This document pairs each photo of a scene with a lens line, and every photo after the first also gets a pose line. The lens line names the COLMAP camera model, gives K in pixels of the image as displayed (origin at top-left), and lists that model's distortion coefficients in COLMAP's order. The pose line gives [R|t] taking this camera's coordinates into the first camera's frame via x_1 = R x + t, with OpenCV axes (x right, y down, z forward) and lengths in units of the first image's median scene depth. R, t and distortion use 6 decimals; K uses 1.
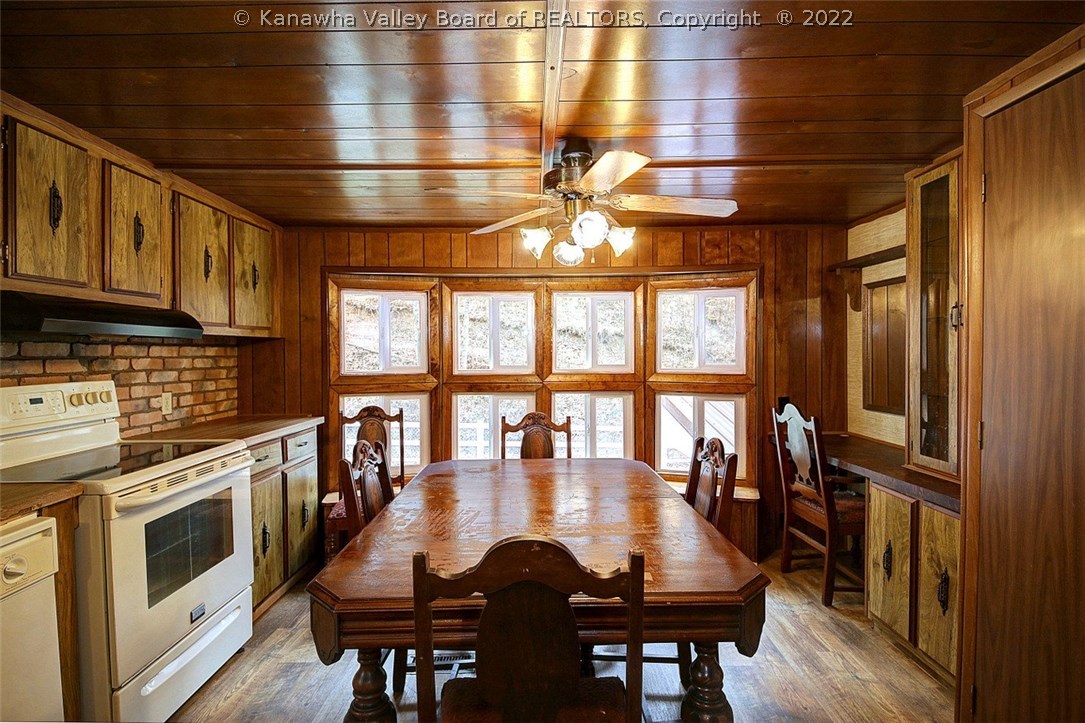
lens RADIAL K [[517.2, 0, 537.0], [0, 517.2, 357.0], [0, 0, 1]] dist [0.012561, -0.013312]
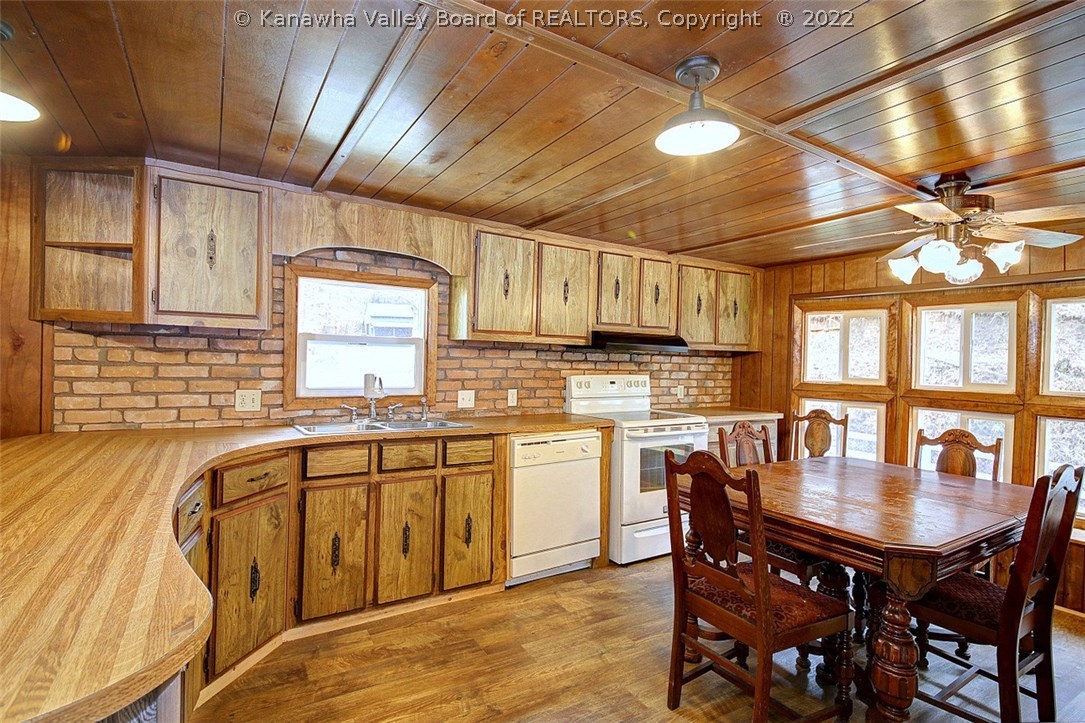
lens RADIAL K [[517.2, 0, 547.7], [0, 517.2, 354.0], [0, 0, 1]] dist [0.012561, -0.013312]
pose [[0.518051, 0.011113, -0.855277, 0.430688], [-0.033846, 0.999399, -0.007515, -0.002400], [0.854680, 0.032841, 0.518116, -0.187096]]
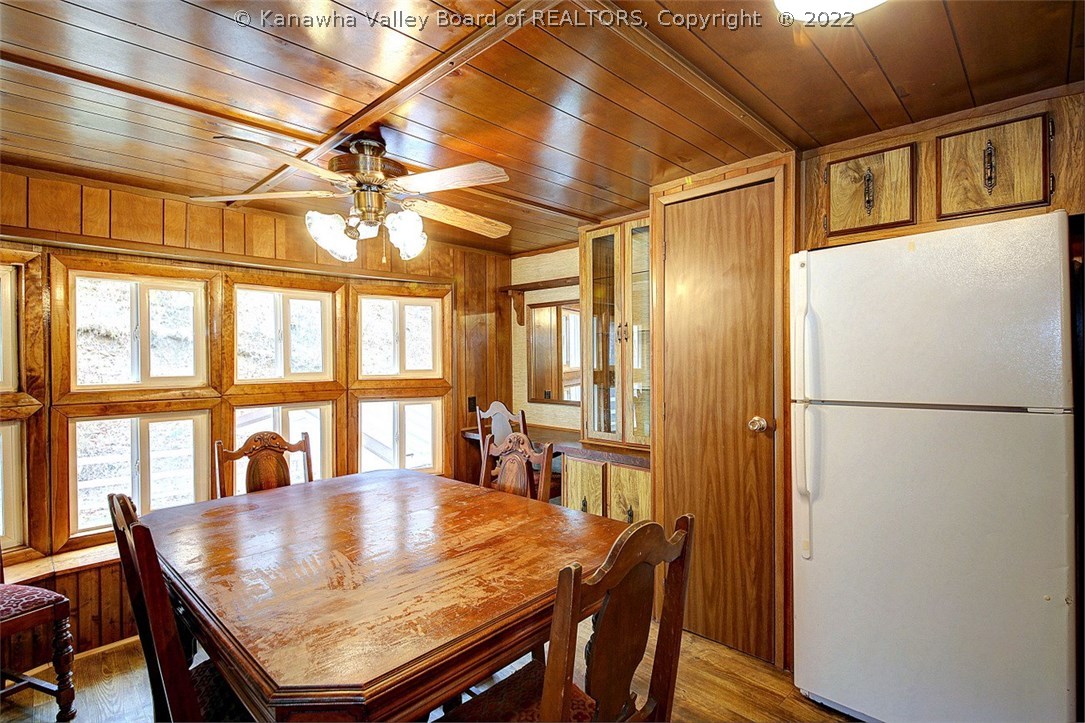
lens RADIAL K [[517.2, 0, 525.3], [0, 517.2, 354.7], [0, 0, 1]] dist [0.012561, -0.013312]
pose [[0.697442, 0.002402, 0.716637, -0.295958], [0.010078, 0.999863, -0.013160, 0.000164], [-0.716570, 0.016401, 0.697322, 0.126656]]
